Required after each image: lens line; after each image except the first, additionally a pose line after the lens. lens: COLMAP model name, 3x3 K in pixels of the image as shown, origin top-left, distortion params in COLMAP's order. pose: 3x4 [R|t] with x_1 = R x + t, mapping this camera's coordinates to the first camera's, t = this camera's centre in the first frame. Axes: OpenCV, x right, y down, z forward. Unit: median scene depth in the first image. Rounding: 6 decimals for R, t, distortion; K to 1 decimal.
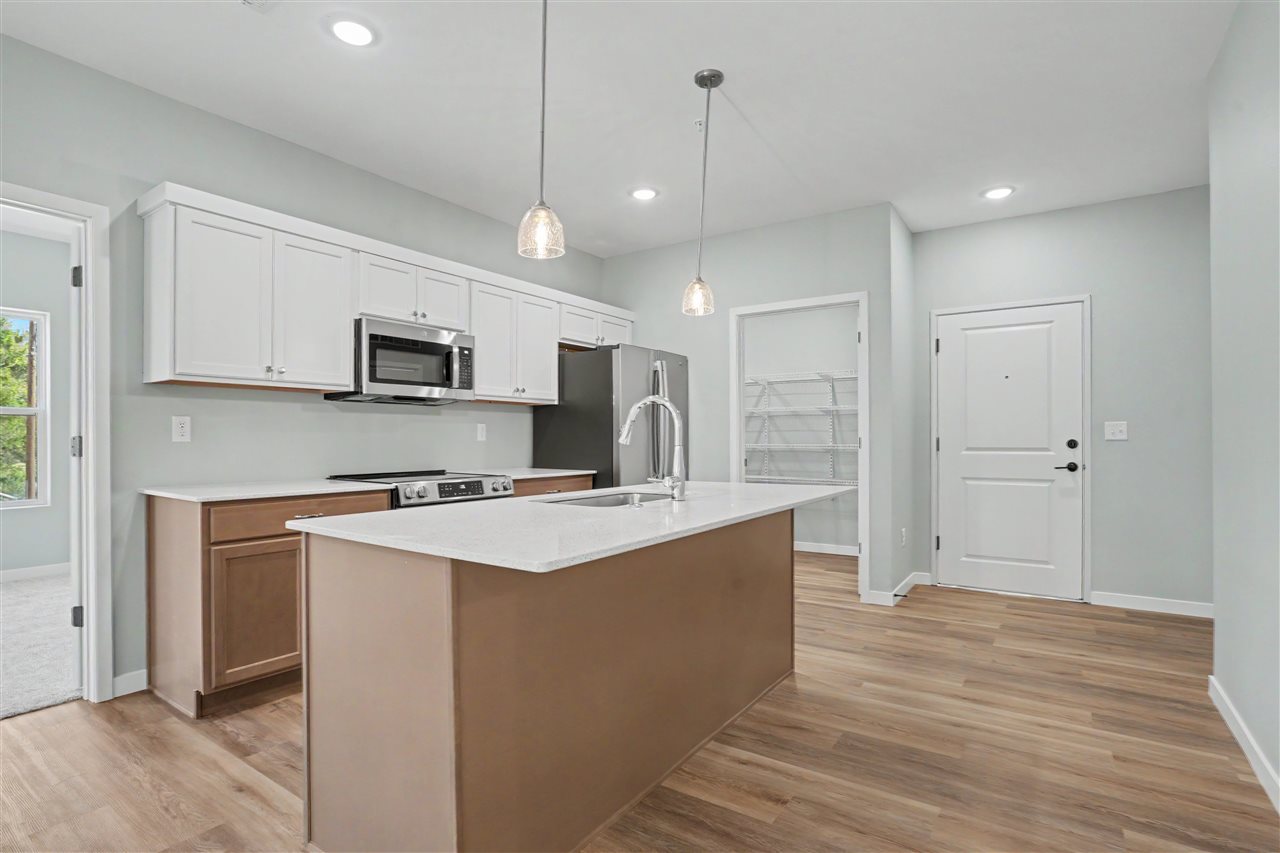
lens RADIAL K [[625.6, 0, 634.5], [0, 625.6, 427.9], [0, 0, 1]] dist [-0.036015, -0.000801]
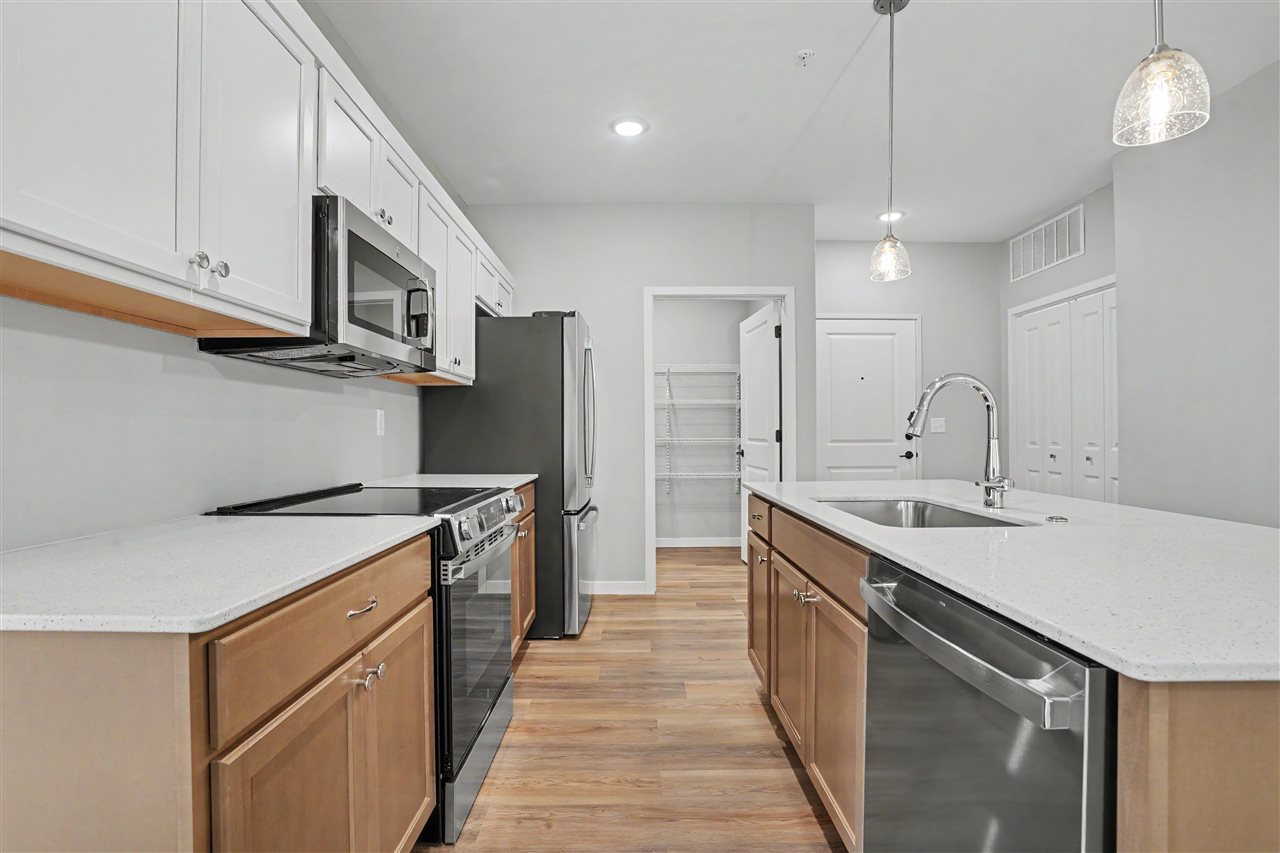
lens RADIAL K [[594.8, 0, 640.0], [0, 594.8, 426.5], [0, 0, 1]] dist [-0.024919, 0.001387]
pose [[0.817121, 0.003777, 0.576454, -0.387987], [-0.005972, 0.999980, 0.001914, 0.008130], [-0.576436, -0.005006, 0.817127, 0.347805]]
